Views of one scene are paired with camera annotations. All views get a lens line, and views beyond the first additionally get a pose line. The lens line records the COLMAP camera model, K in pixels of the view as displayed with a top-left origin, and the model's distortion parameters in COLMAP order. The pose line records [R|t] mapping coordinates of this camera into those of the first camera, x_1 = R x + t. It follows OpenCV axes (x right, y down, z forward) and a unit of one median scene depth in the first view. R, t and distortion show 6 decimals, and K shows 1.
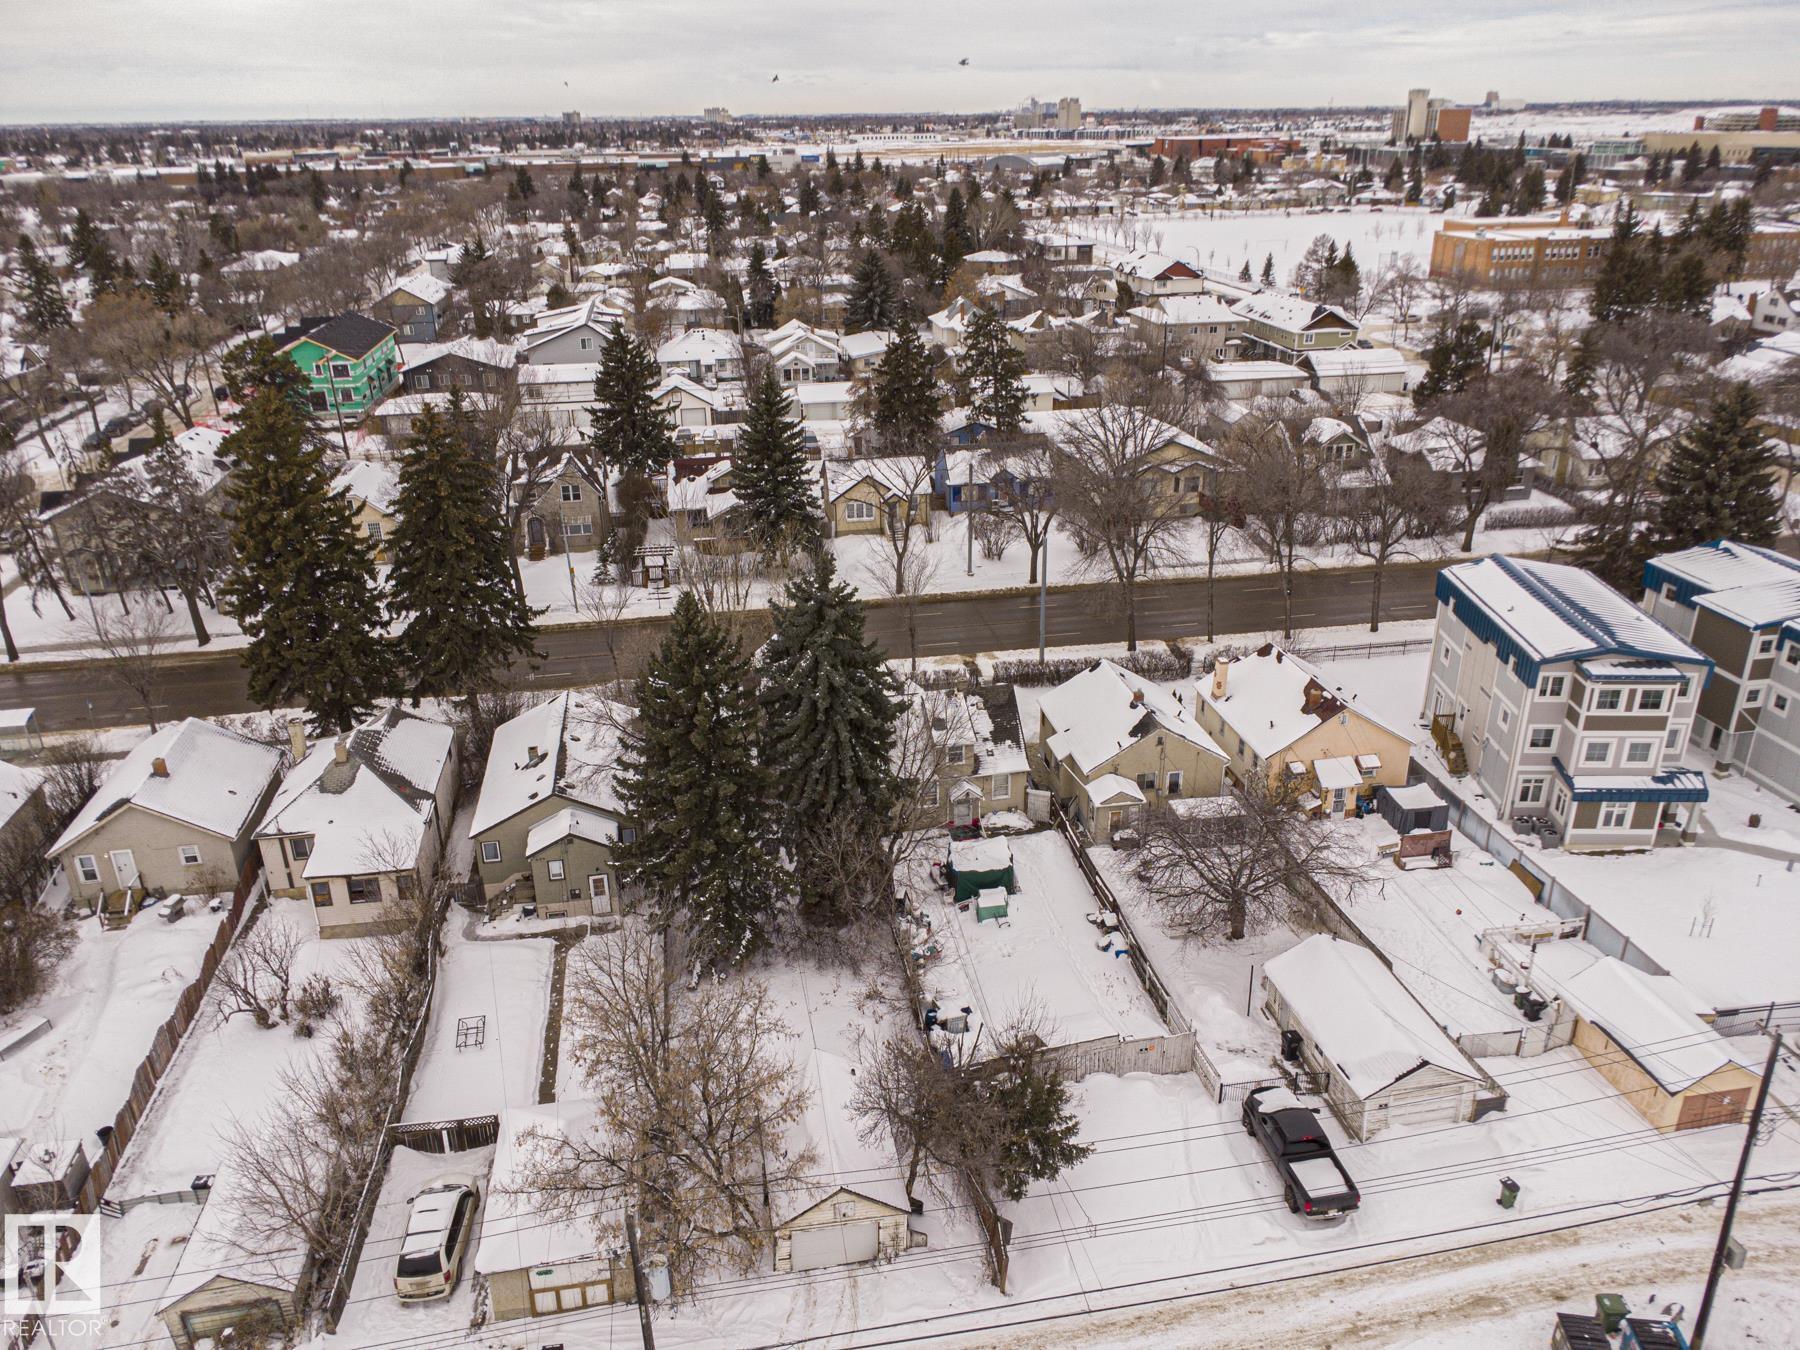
lens RADIAL K [[1305.2, 0, 902.0], [0, 1305.2, 671.2], [0, 0, 1]] dist [0.015352, -0.014997]
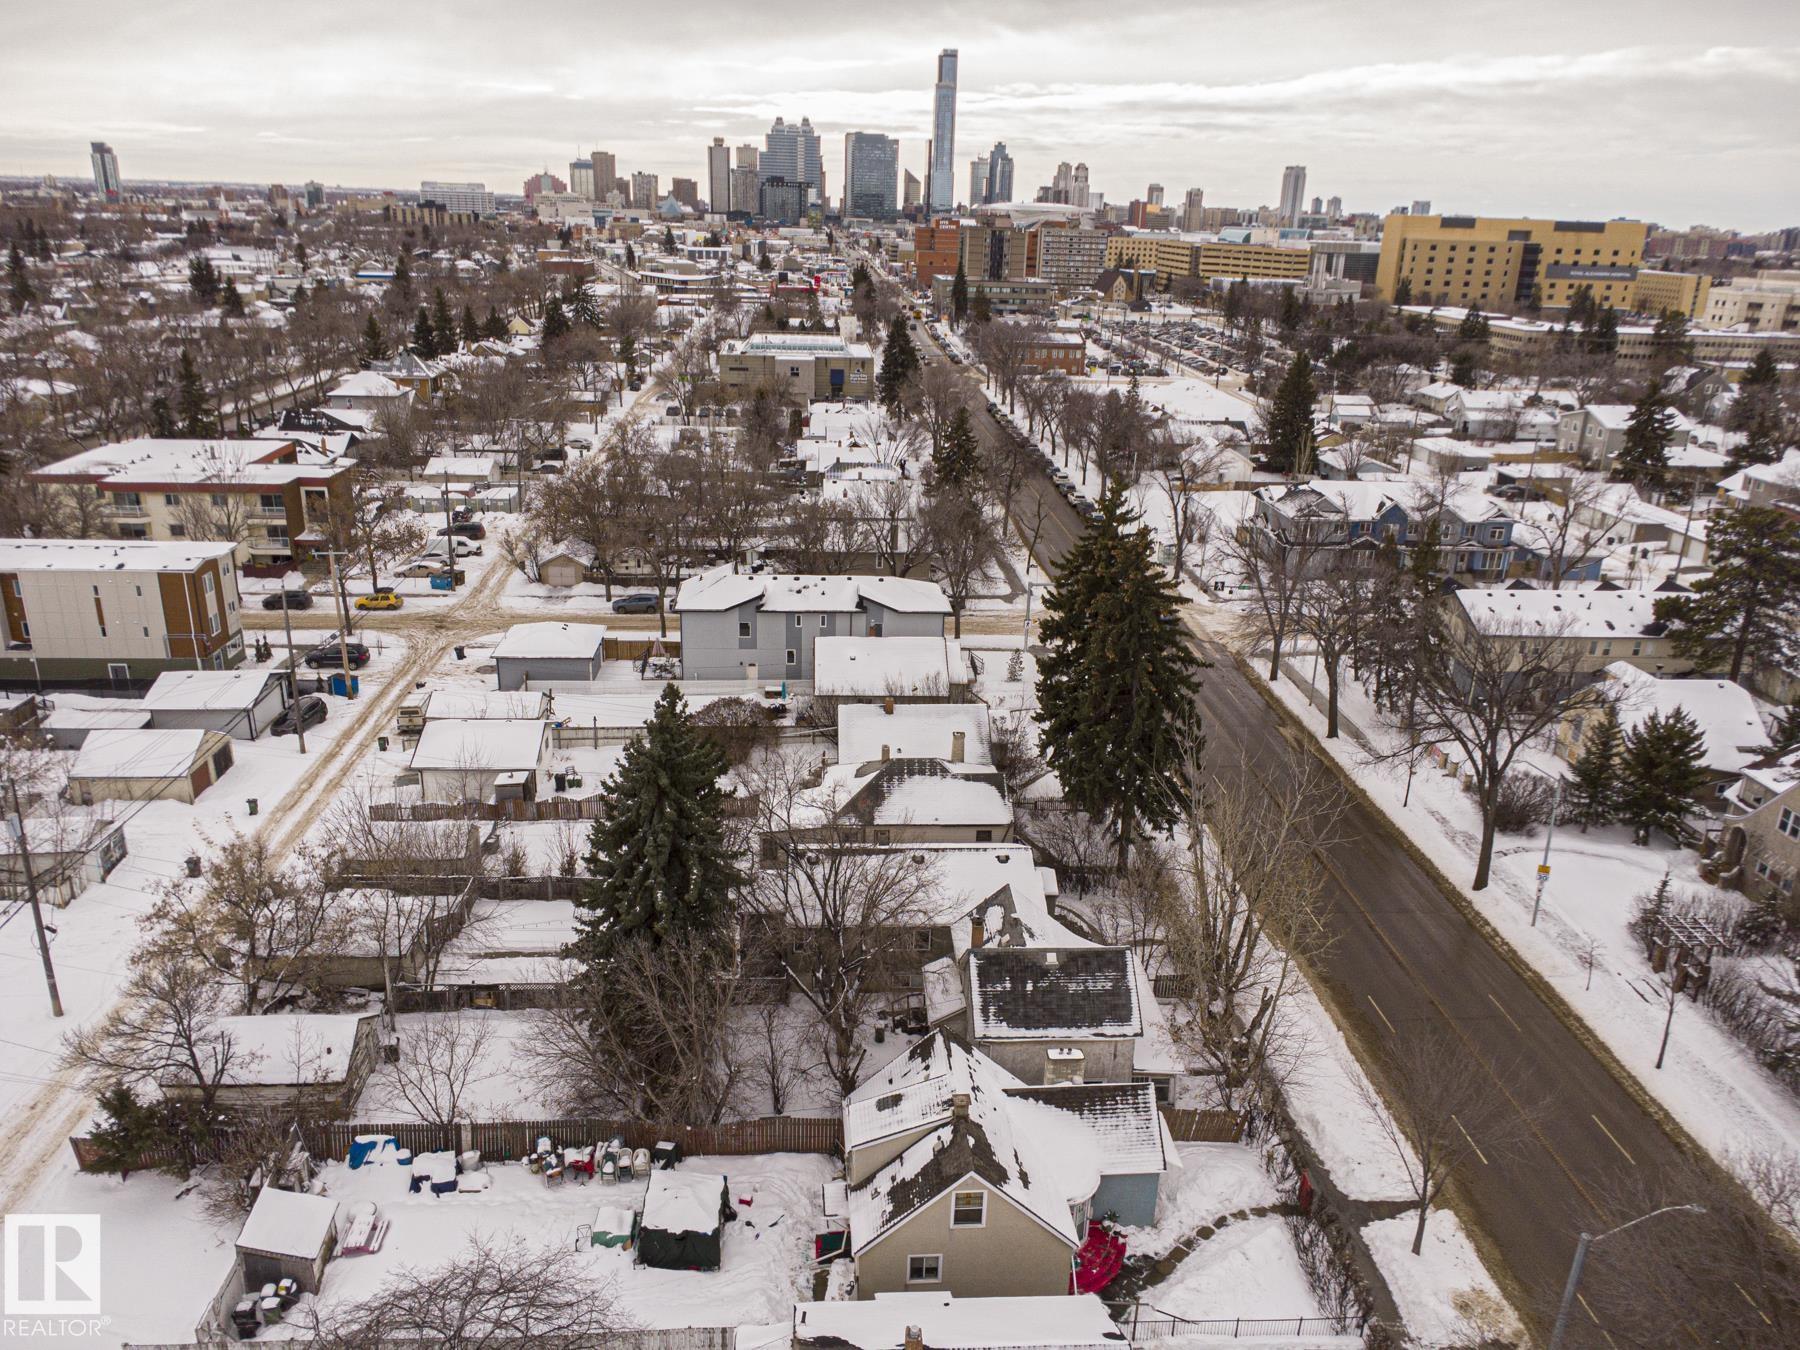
lens RADIAL K [[1305.2, 0, 902.0], [0, 1305.2, 671.2], [0, 0, 1]] dist [0.015352, -0.014997]
pose [[-0.107048, 0.343633, -0.932983, 0.580202], [-0.418481, 0.835634, 0.355793, -0.388761], [0.901895, 0.428523, 0.054351, 0.862071]]
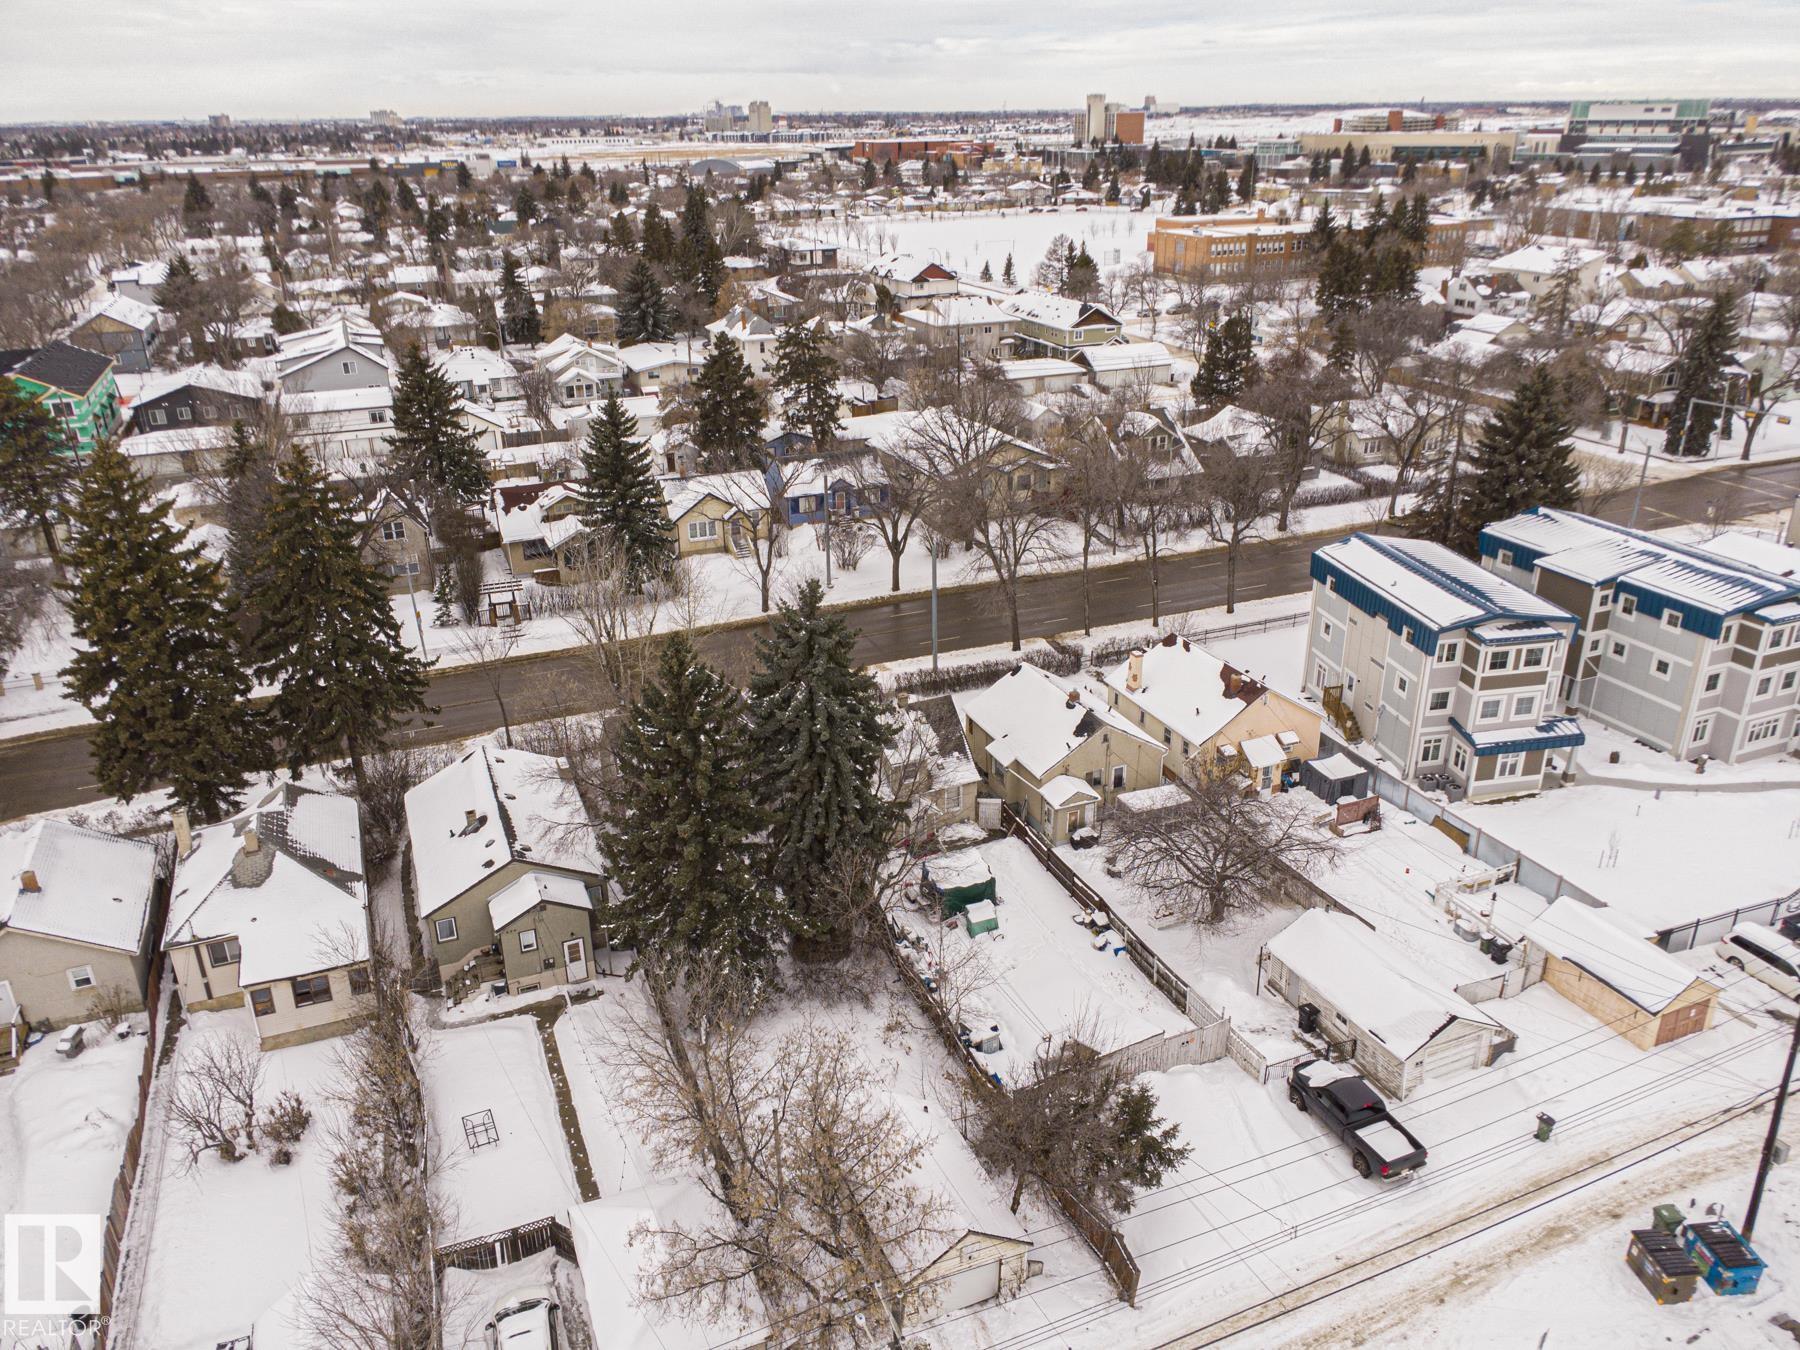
lens RADIAL K [[1305.2, 0, 902.0], [0, 1305.2, 671.2], [0, 0, 1]] dist [0.015352, -0.014997]
pose [[0.975366, -0.087218, 0.202617, -0.155669], [0.087584, 0.996131, 0.007179, -0.019357], [-0.202459, 0.010744, 0.979232, 0.030448]]
